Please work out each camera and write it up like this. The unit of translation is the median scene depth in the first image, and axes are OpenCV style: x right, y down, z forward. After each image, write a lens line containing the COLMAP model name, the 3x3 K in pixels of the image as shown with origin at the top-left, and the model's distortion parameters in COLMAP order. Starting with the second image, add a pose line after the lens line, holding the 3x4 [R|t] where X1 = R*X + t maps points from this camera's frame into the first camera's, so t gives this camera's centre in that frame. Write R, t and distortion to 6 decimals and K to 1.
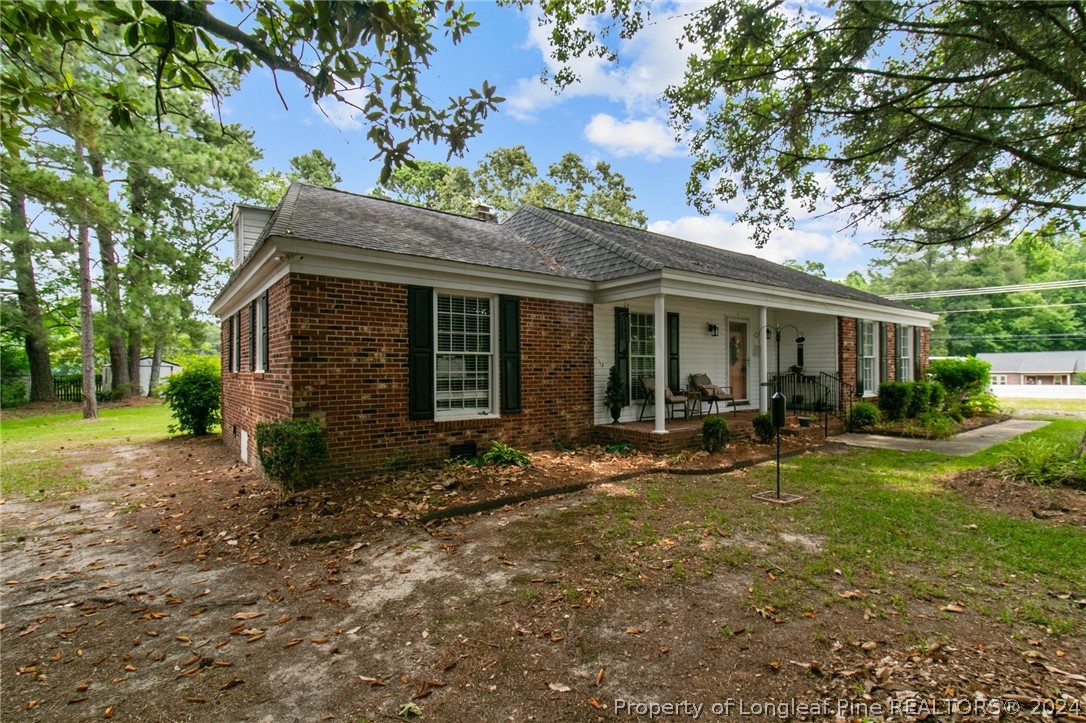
lens RADIAL K [[502.9, 0, 539.5], [0, 502.9, 355.5], [0, 0, 1]] dist [0.004679, 0.000619]
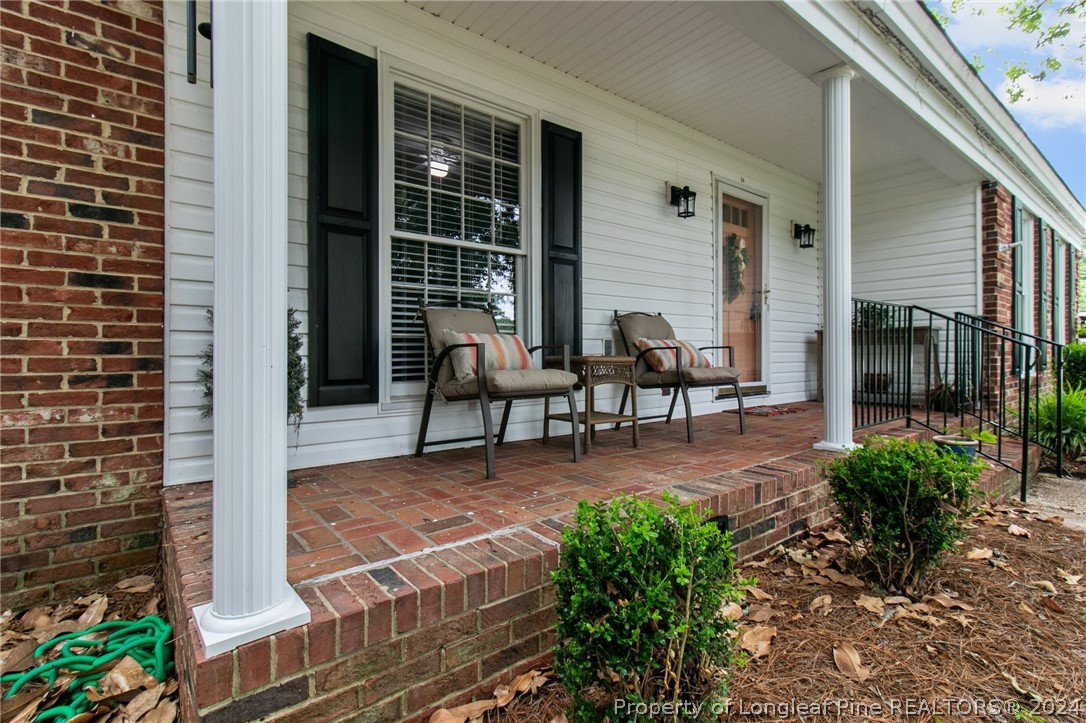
lens RADIAL K [[502.9, 0, 539.5], [0, 502.9, 355.5], [0, 0, 1]] dist [0.004679, 0.000619]
pose [[0.999698, 0.001985, 0.024508, 0.247458], [-0.002645, 0.999634, 0.026939, 0.061608], [-0.024445, -0.026995, 0.999337, 0.671751]]
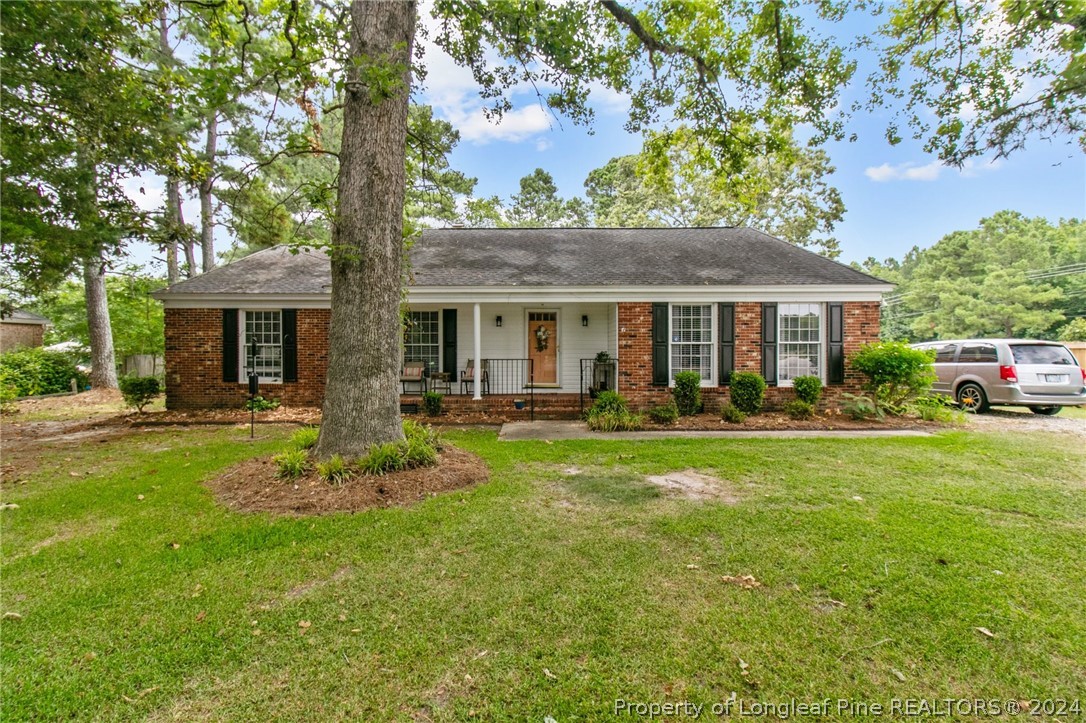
lens RADIAL K [[502.9, 0, 539.5], [0, 502.9, 355.5], [0, 0, 1]] dist [0.004679, 0.000619]
pose [[0.810211, -0.004802, -0.586118, 1.208709], [0.013327, 0.999859, 0.010230, 0.019896], [0.585987, -0.016100, 0.810161, 0.123513]]
